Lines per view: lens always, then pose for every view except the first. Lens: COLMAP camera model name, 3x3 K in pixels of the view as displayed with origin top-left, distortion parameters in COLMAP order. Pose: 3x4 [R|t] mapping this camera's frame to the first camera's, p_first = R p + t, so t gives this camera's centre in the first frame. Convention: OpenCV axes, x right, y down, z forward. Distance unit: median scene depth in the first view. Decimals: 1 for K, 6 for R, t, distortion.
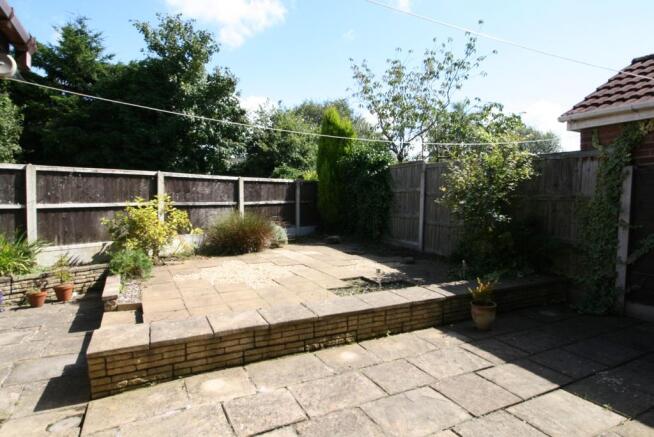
lens RADIAL K [[389.7, 0, 327.0], [0, 389.7, 218.5], [0, 0, 1]] dist [-0.002775, -0.002081]
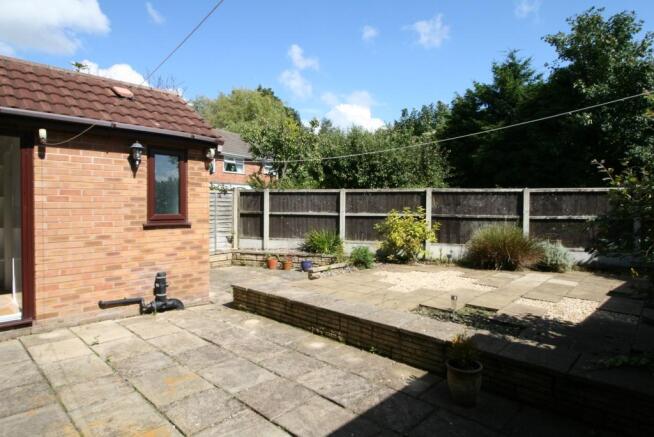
lens RADIAL K [[389.7, 0, 327.0], [0, 389.7, 218.5], [0, 0, 1]] dist [-0.002775, -0.002081]
pose [[0.312091, 0.026153, -0.949692, 0.751786], [-0.060936, 0.998114, 0.007461, -0.022185], [0.948096, 0.055542, 0.313096, 0.418709]]
